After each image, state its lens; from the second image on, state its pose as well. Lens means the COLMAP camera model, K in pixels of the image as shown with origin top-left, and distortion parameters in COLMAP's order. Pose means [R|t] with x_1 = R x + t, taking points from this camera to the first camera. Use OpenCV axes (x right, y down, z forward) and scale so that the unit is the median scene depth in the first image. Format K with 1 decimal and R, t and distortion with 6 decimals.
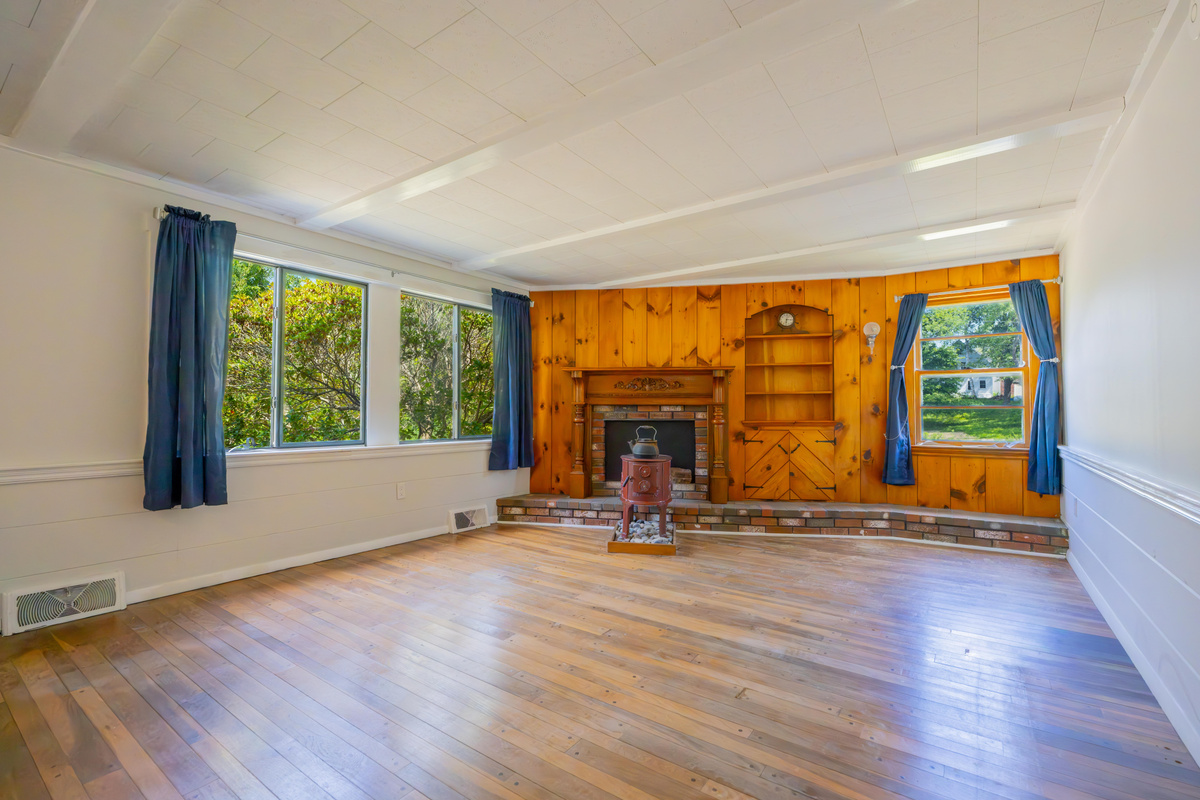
lens RADIAL K [[529.1, 0, 599.7], [0, 529.1, 402.1], [0, 0, 1]] dist [0.000400, -0.000098]
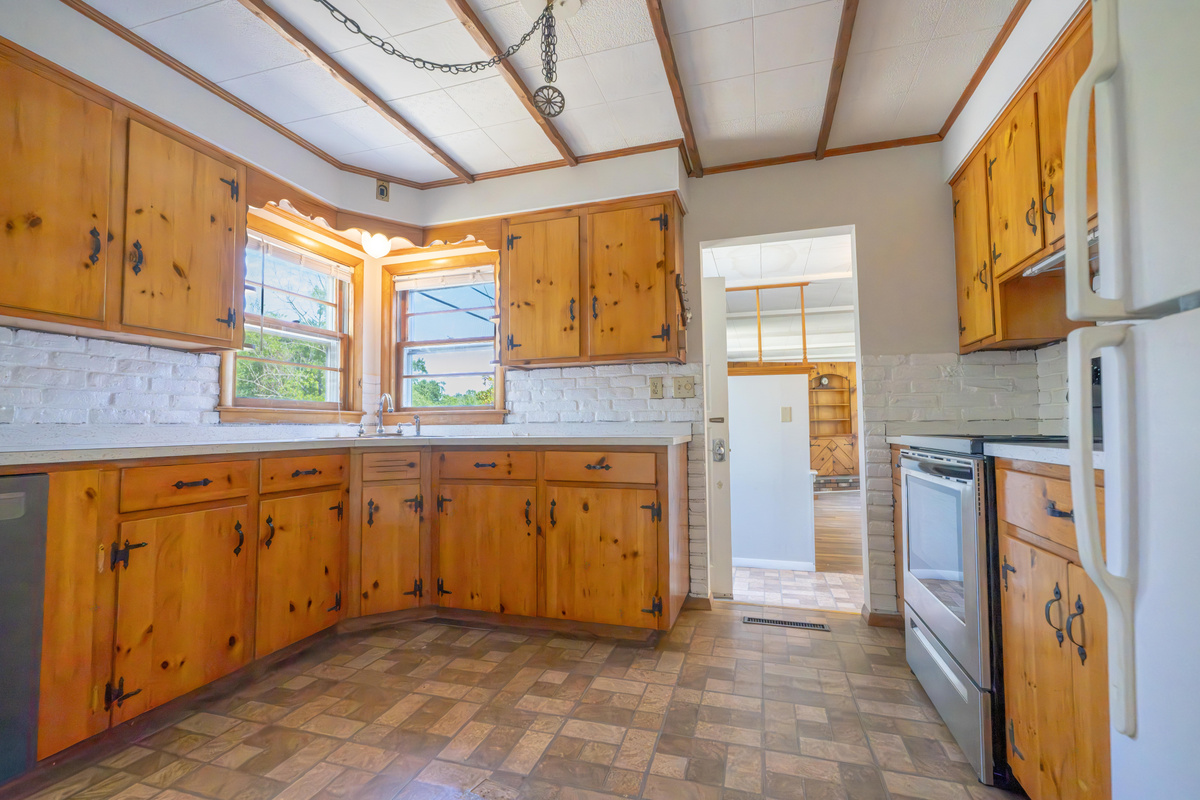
lens RADIAL K [[529.1, 0, 598.9], [0, 529.1, 404.0], [0, 0, 1]] dist [0.000400, -0.000098]
pose [[0.949068, 0.000507, 0.315071, -1.030385], [0.007285, 0.999696, -0.023551, -0.035209], [-0.314988, 0.024647, 0.948776, -0.553687]]
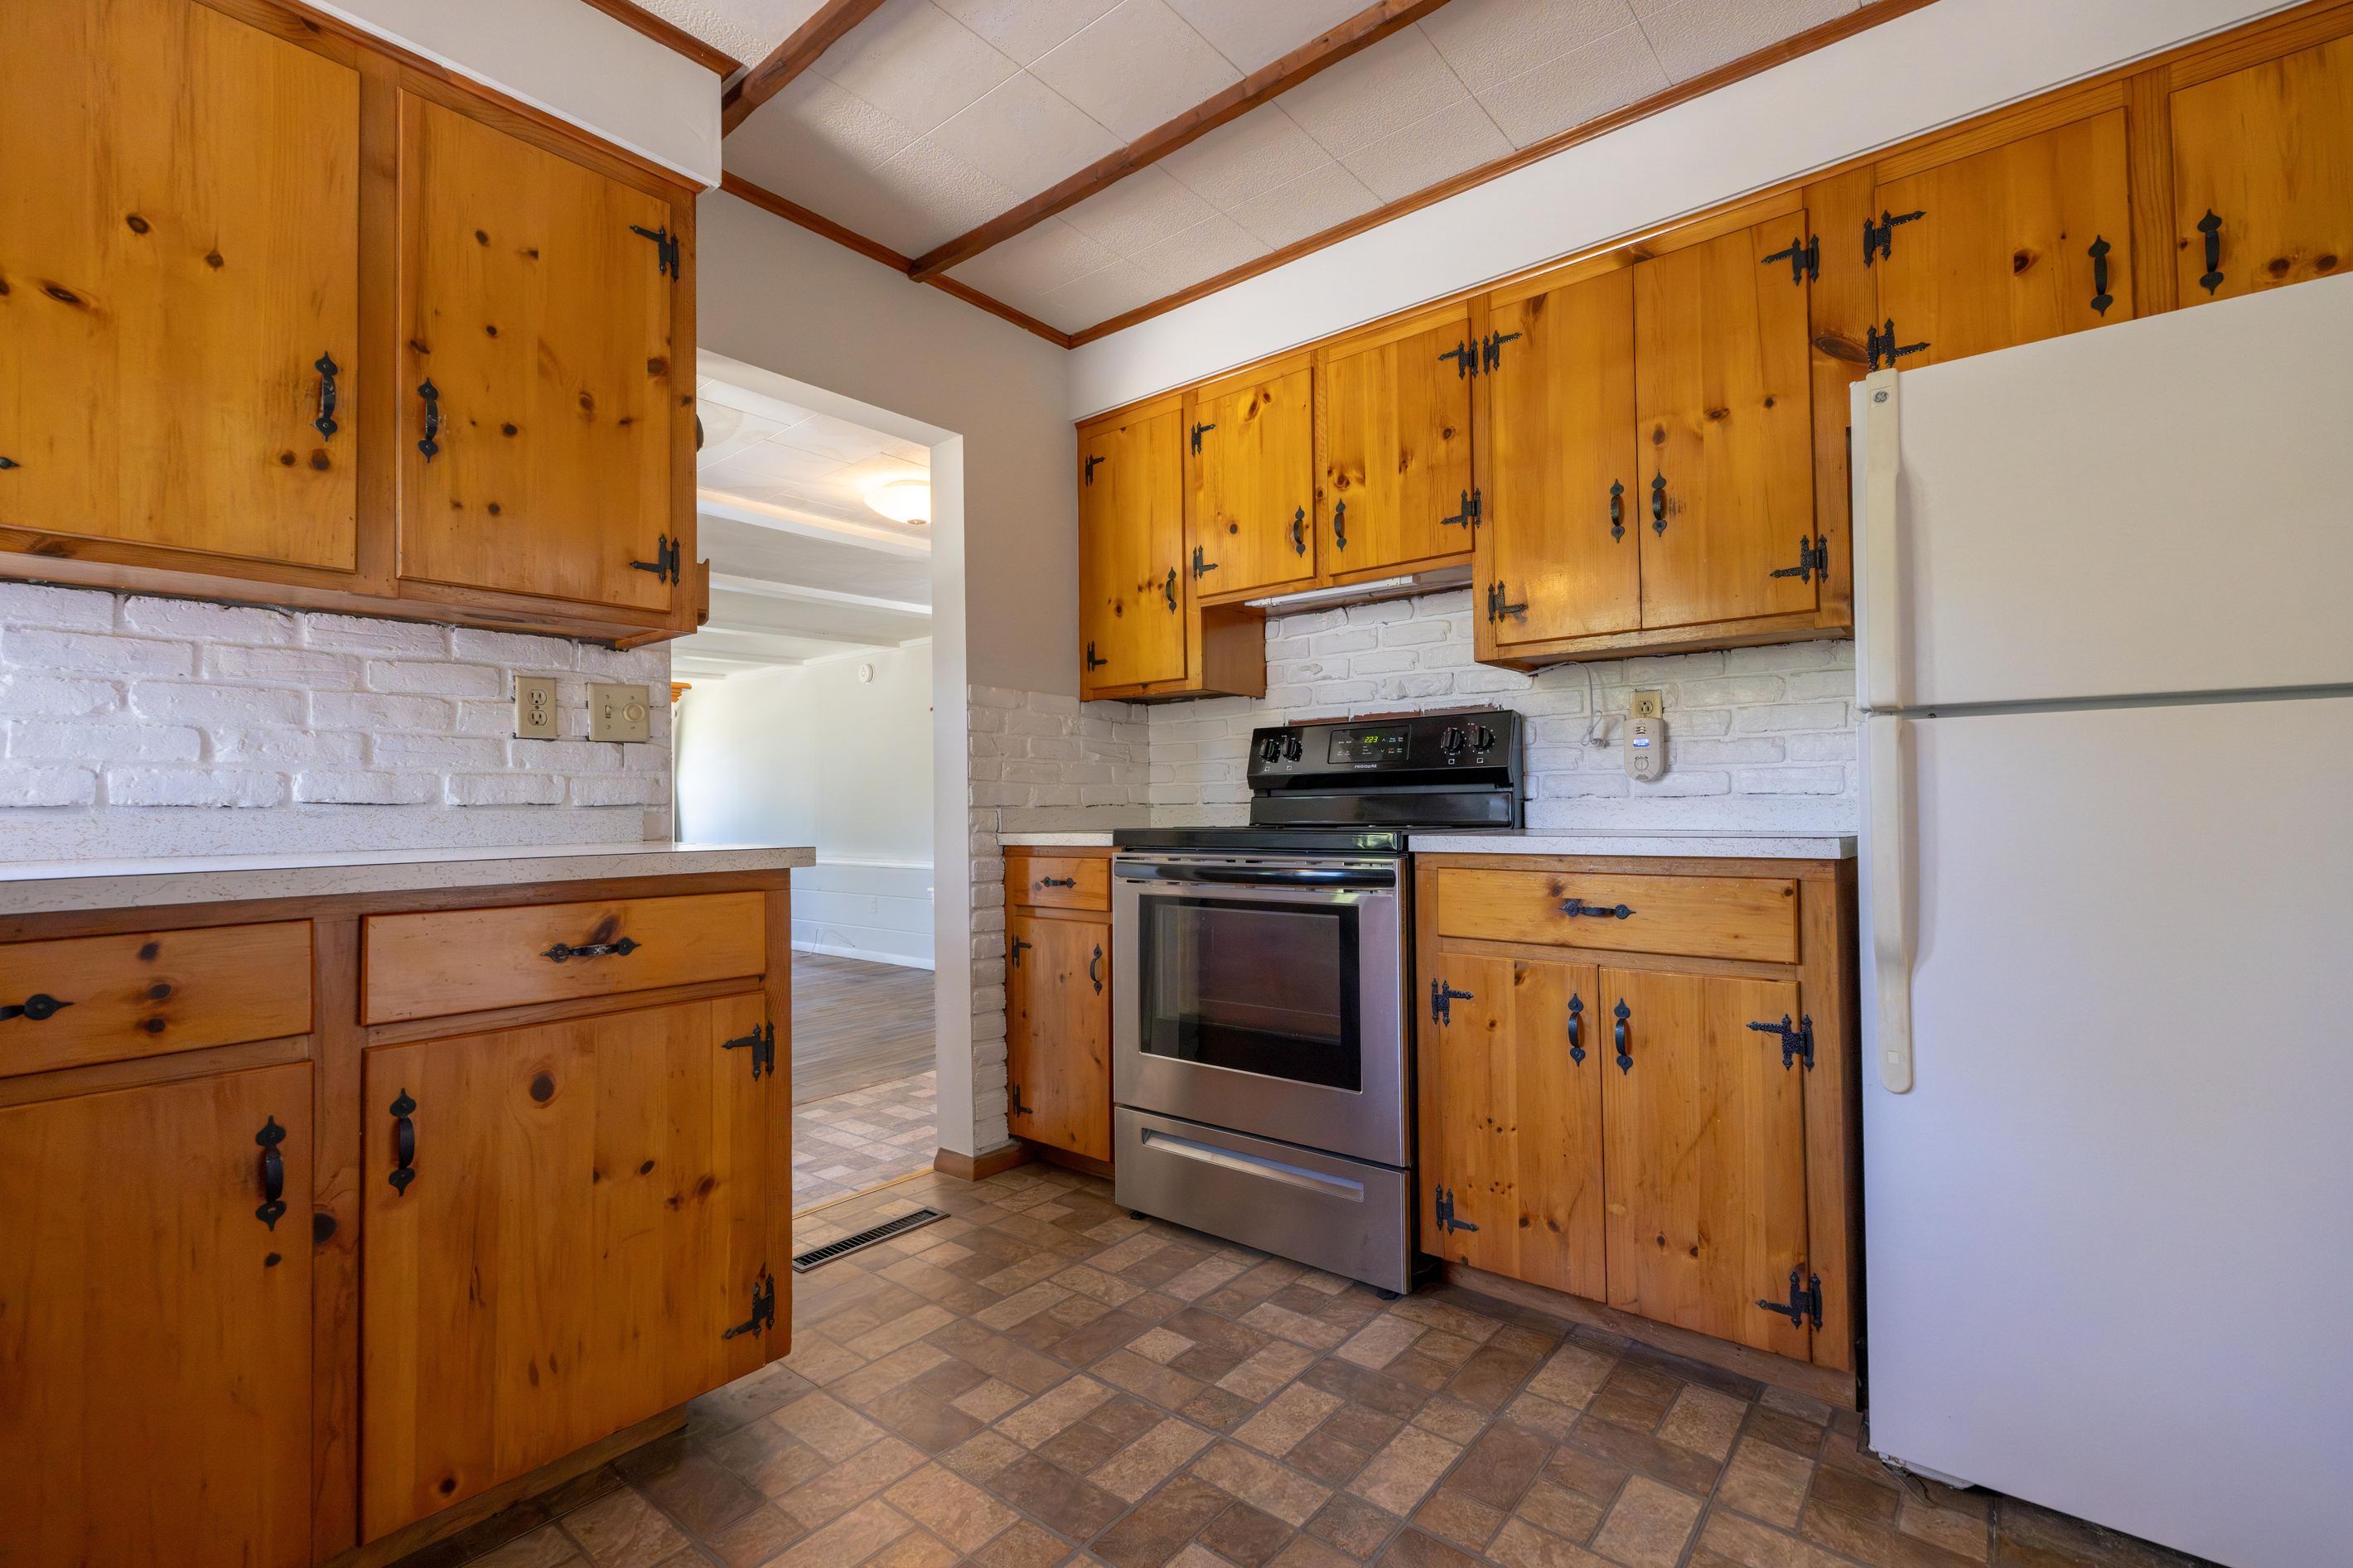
lens RADIAL K [[1037.4, 0, 1177.1], [0, 1037.4, 787.8], [0, 0, 1]] dist [0.000400, -0.000098]
pose [[0.069062, 0.010224, 0.997560, -1.495000], [-0.007185, 0.999927, -0.009751, -0.030178], [-0.997587, -0.006494, 0.069130, 0.393258]]
